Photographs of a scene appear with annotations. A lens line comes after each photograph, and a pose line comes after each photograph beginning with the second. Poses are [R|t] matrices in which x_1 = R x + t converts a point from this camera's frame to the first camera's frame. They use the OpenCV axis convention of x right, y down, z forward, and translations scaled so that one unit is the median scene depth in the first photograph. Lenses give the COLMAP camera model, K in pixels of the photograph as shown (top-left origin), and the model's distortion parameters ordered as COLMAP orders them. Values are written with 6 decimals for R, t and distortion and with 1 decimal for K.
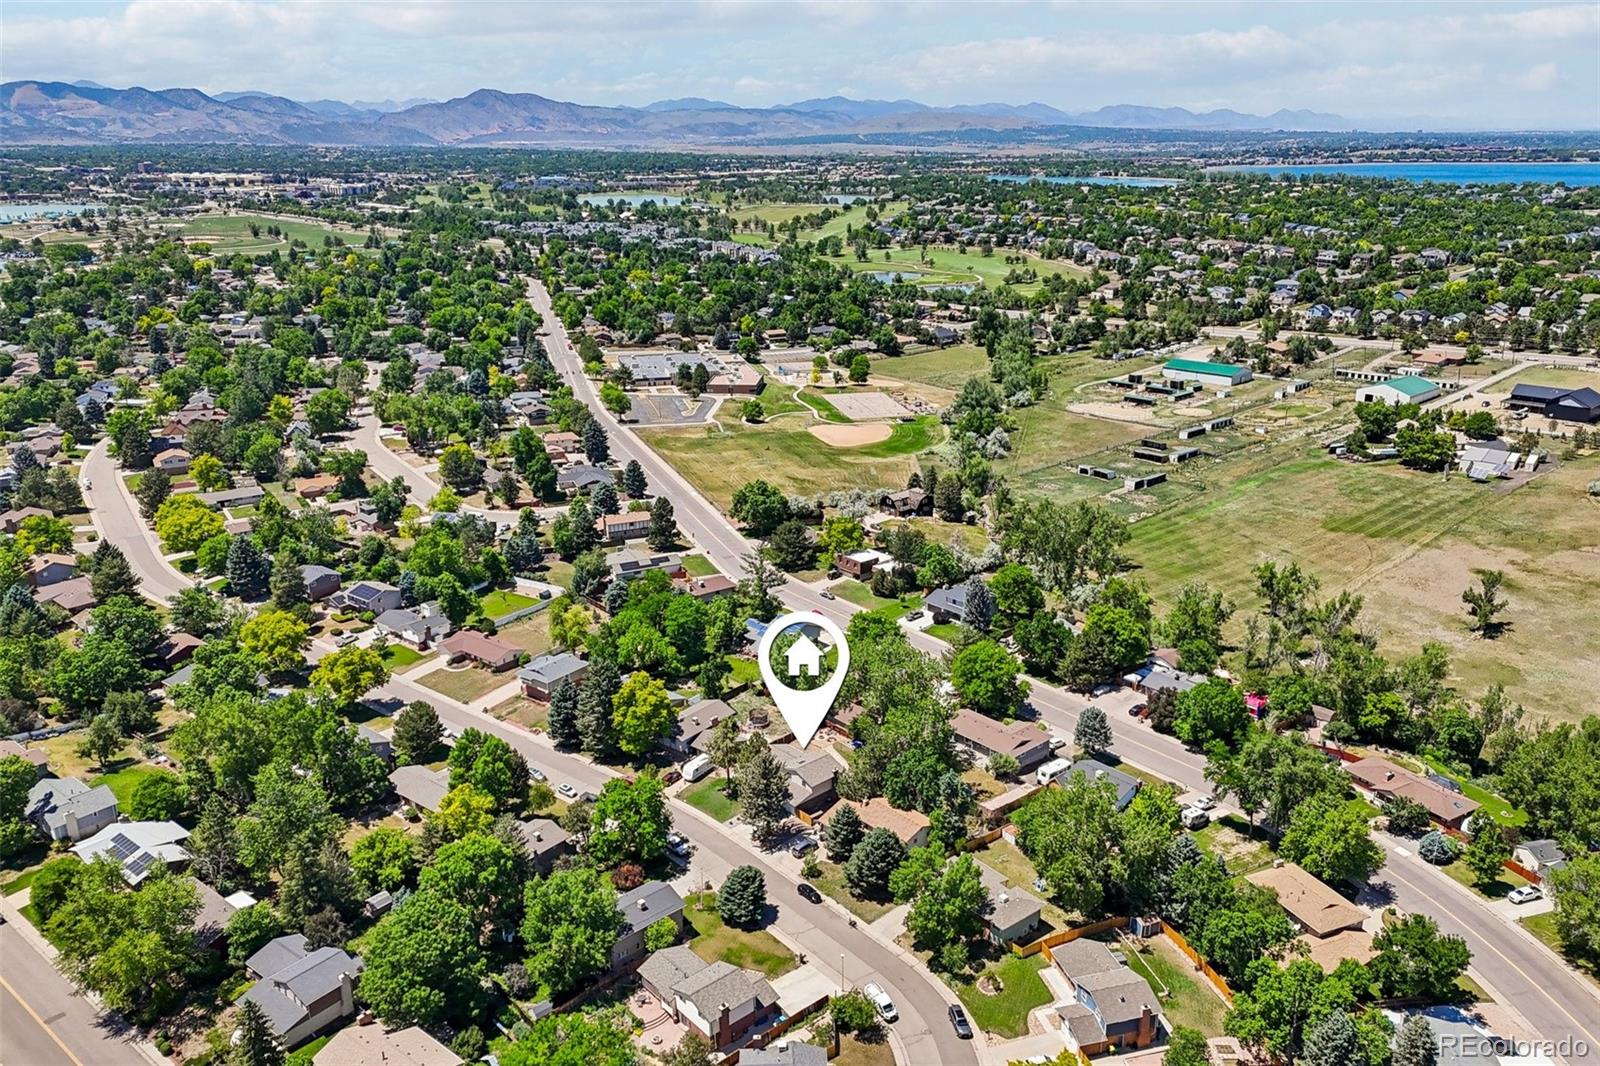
lens RADIAL K [[1173.6, 0, 800.0], [0, 1173.6, 533.0], [0, 0, 1]] dist [0.013860, -0.002394]
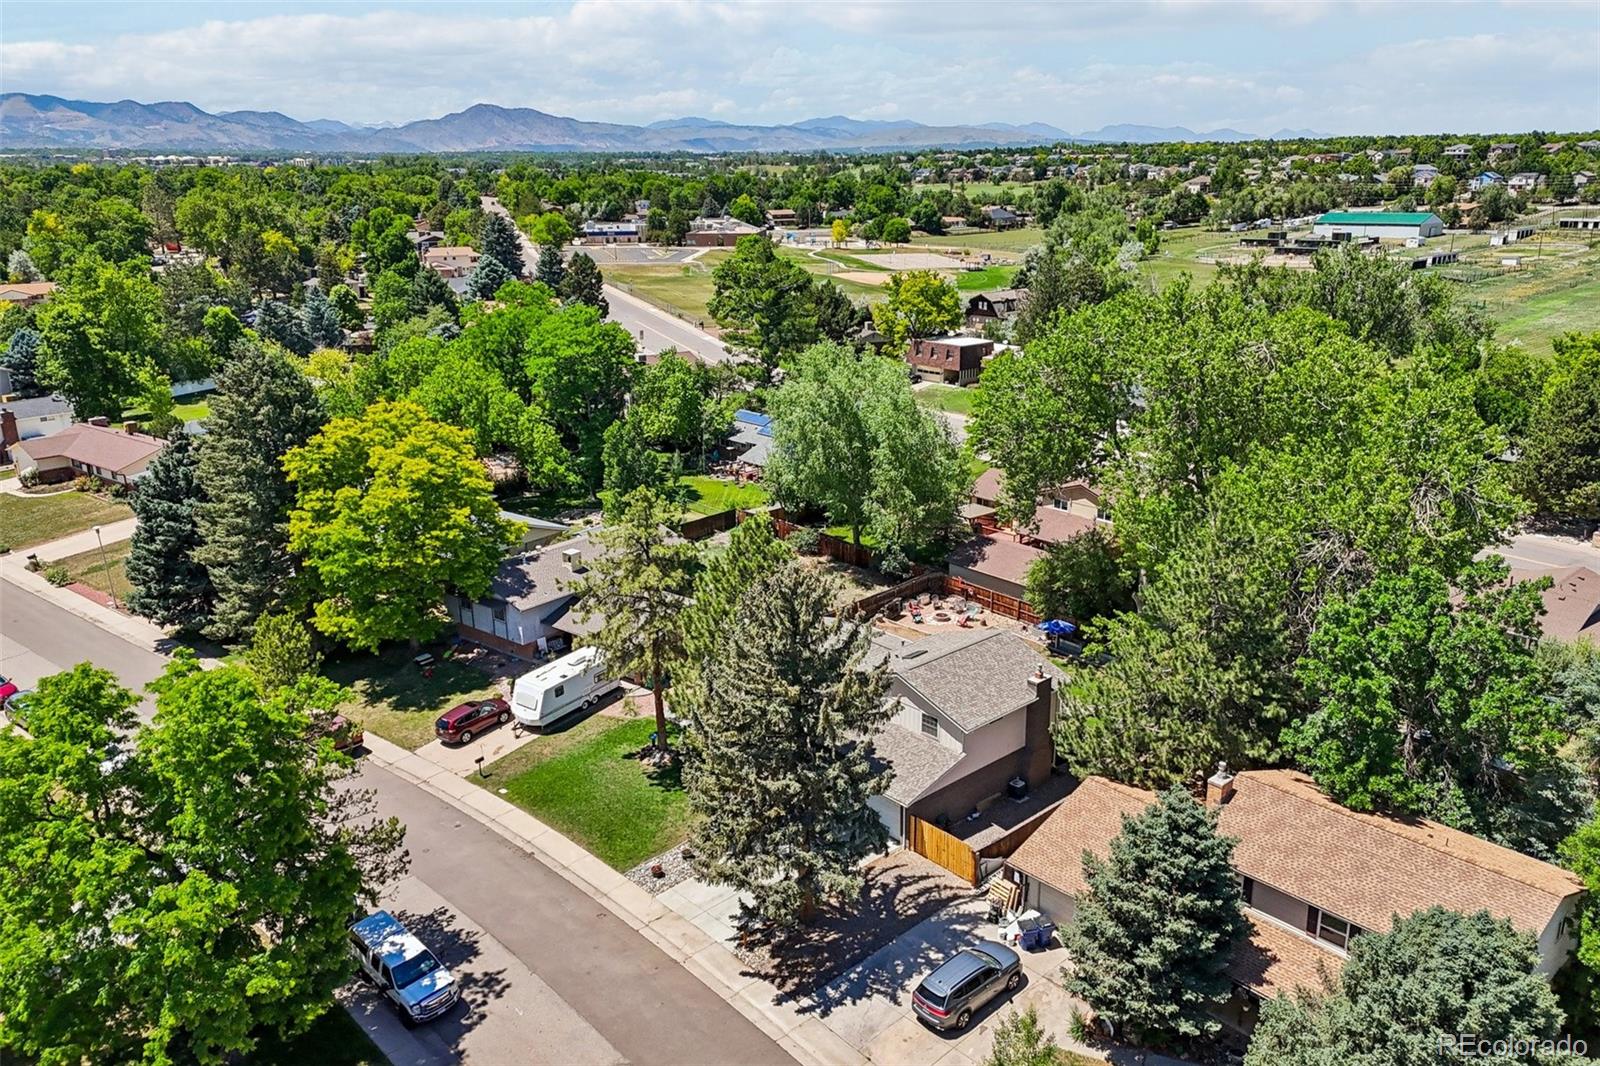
lens RADIAL K [[1173.6, 0, 800.0], [0, 1173.6, 533.0], [0, 0, 1]] dist [0.013860, -0.002394]
pose [[0.999992, -0.003759, -0.001645, -0.024433], [0.003724, 0.999771, -0.021083, 0.163005], [0.001724, 0.021077, 0.999776, 0.678950]]
